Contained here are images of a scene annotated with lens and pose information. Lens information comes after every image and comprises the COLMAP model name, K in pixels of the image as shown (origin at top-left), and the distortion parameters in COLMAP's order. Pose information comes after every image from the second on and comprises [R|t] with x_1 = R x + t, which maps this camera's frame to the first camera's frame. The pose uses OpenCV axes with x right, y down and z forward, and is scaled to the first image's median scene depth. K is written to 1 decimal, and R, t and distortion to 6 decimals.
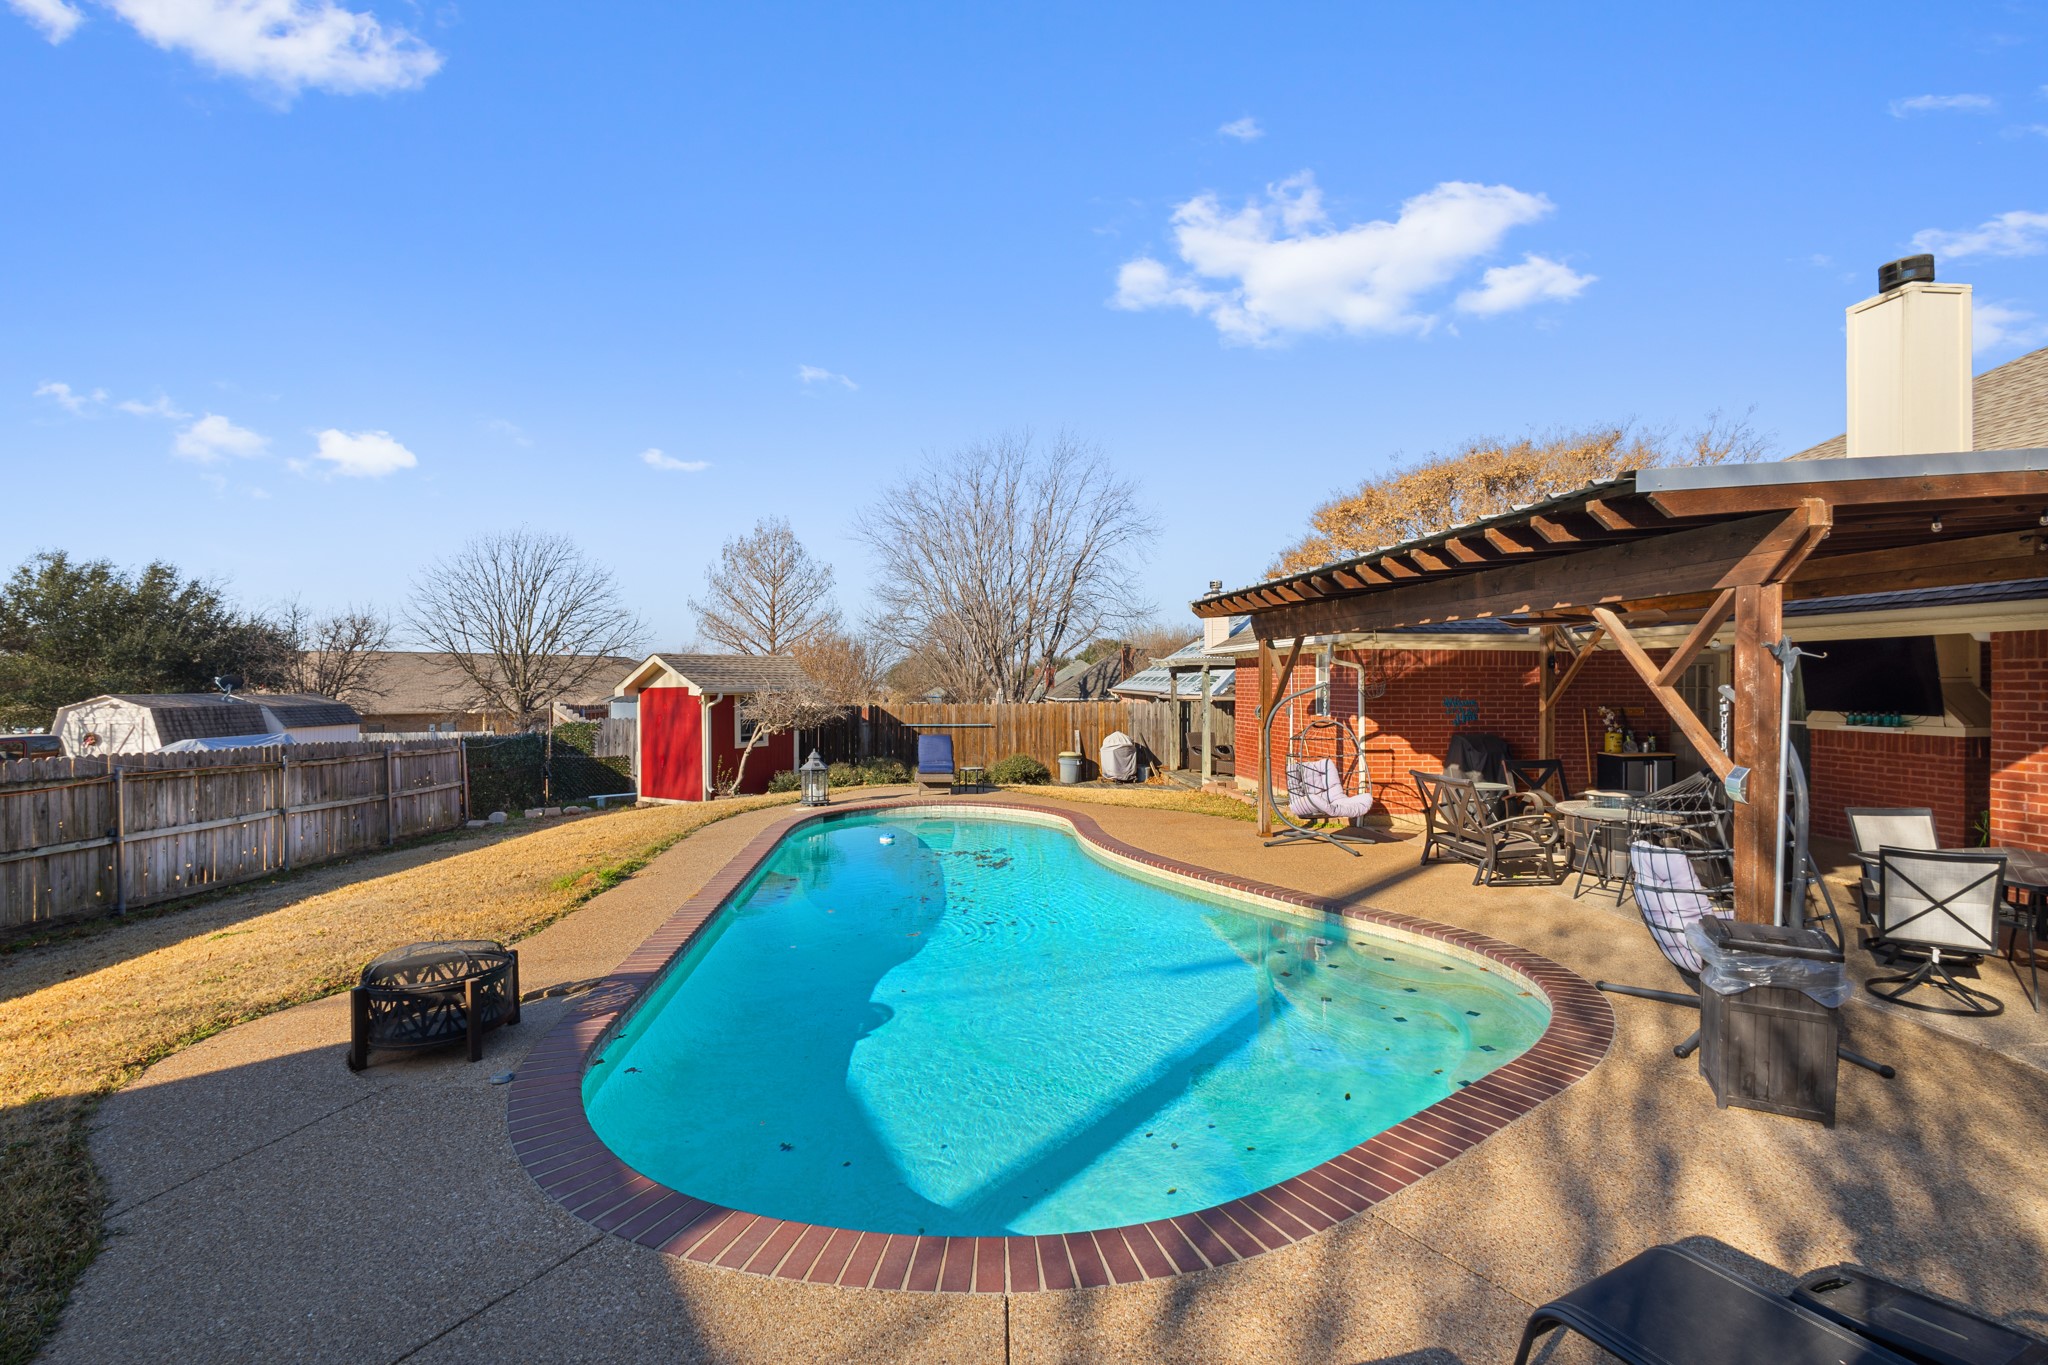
lens RADIAL K [[935.0, 0, 1024.0], [0, 935.0, 682.5], [0, 0, 1]] dist [0.000149, -0.000202]
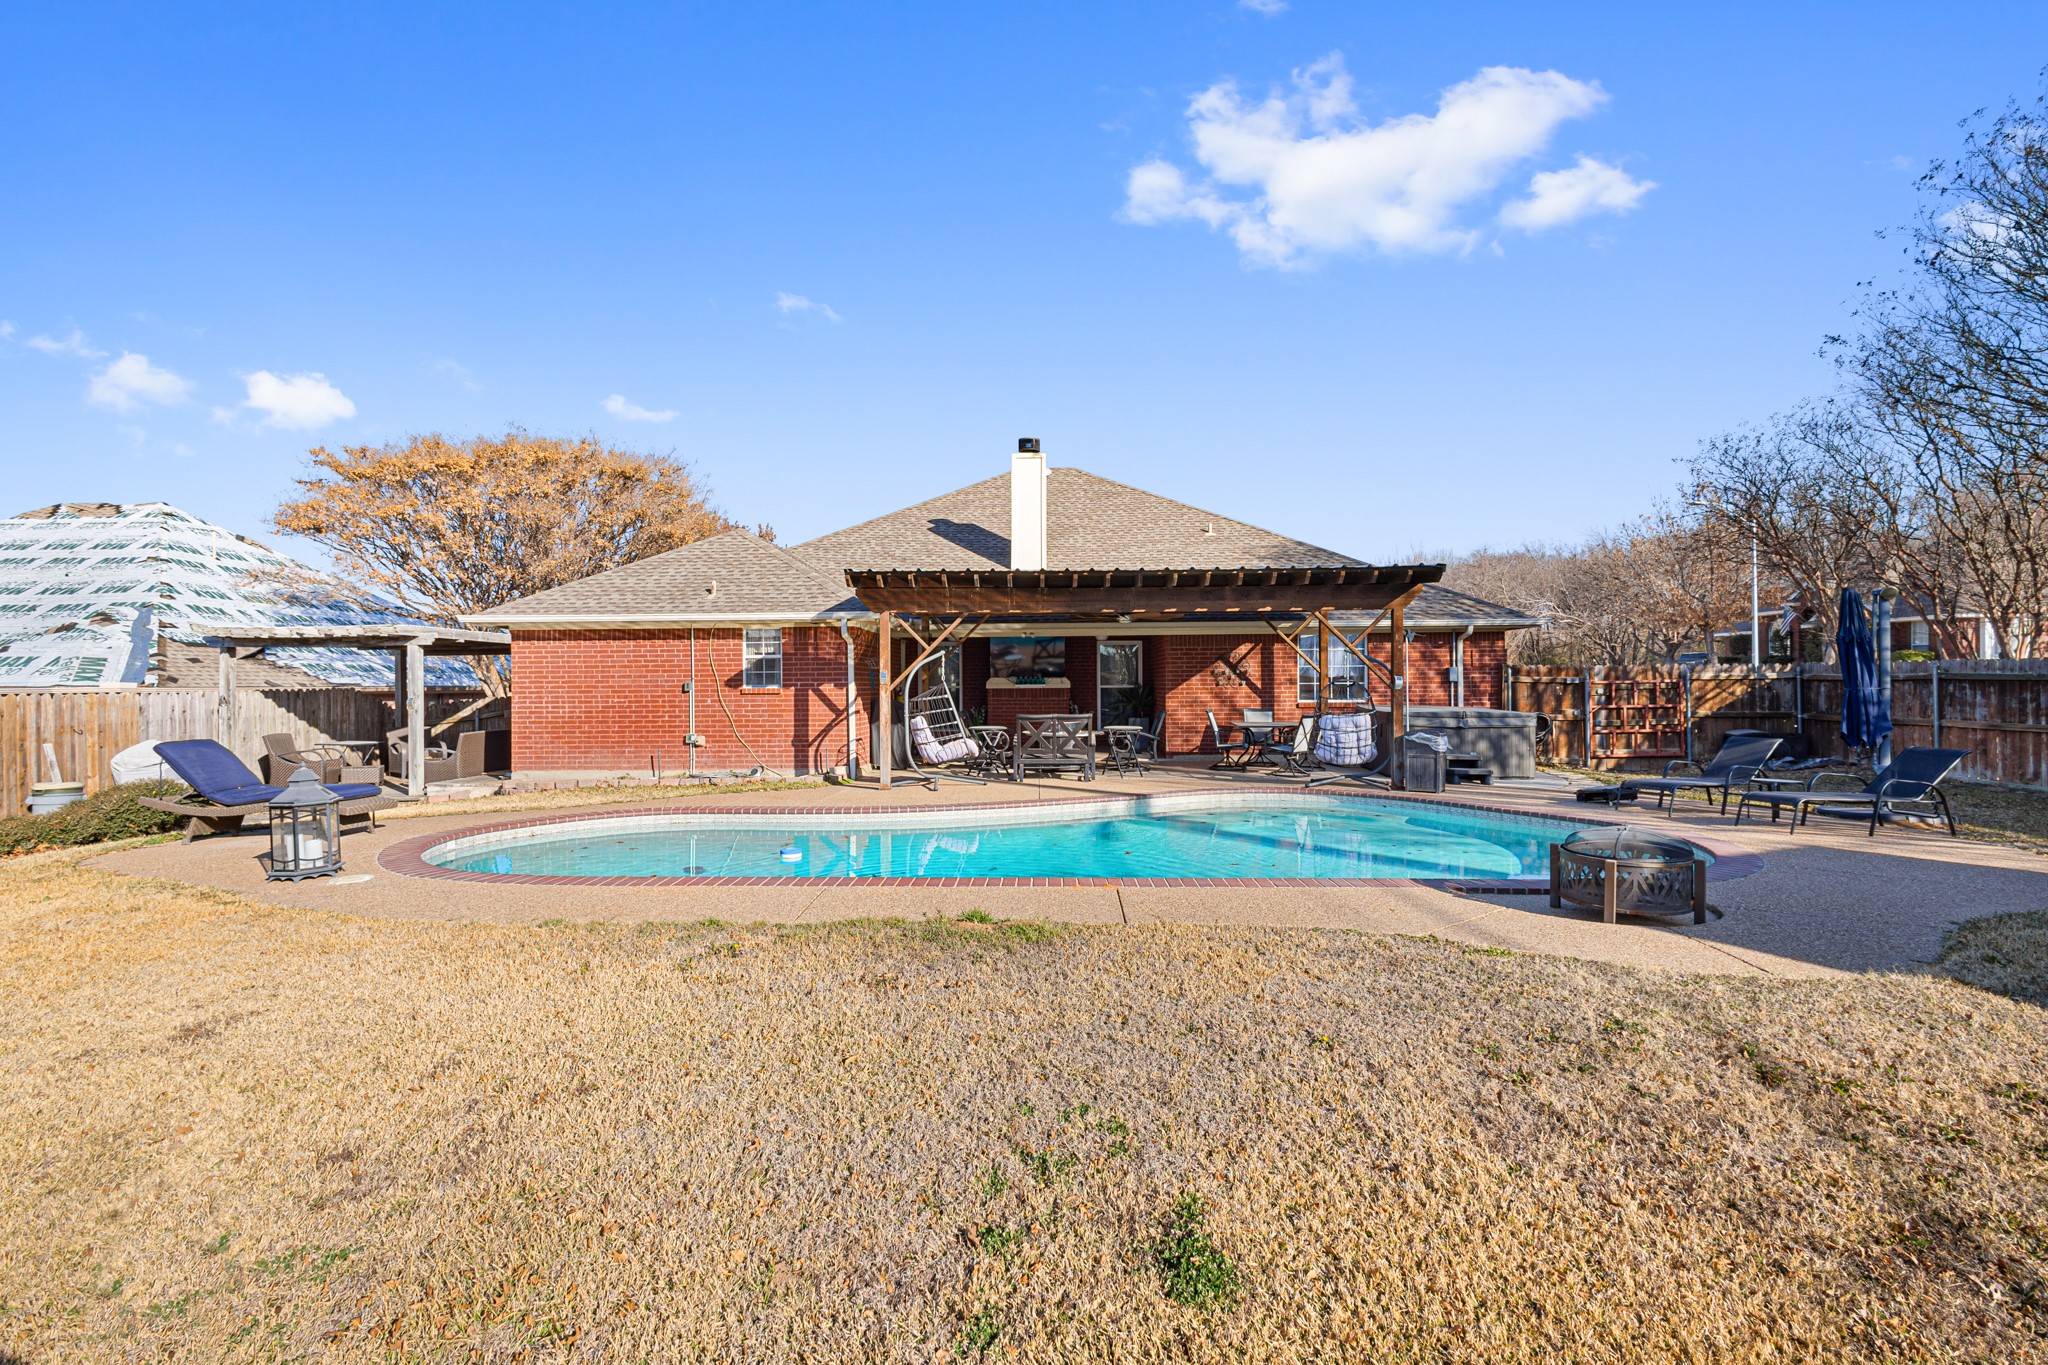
lens RADIAL K [[935.0, 0, 1024.0], [0, 935.0, 682.5], [0, 0, 1]] dist [0.000149, -0.000202]
pose [[0.135990, 0.002013, 0.990708, -0.513768], [0.009849, 0.999946, -0.003384, 0.027019], [-0.990661, 0.010218, 0.135963, 0.424683]]
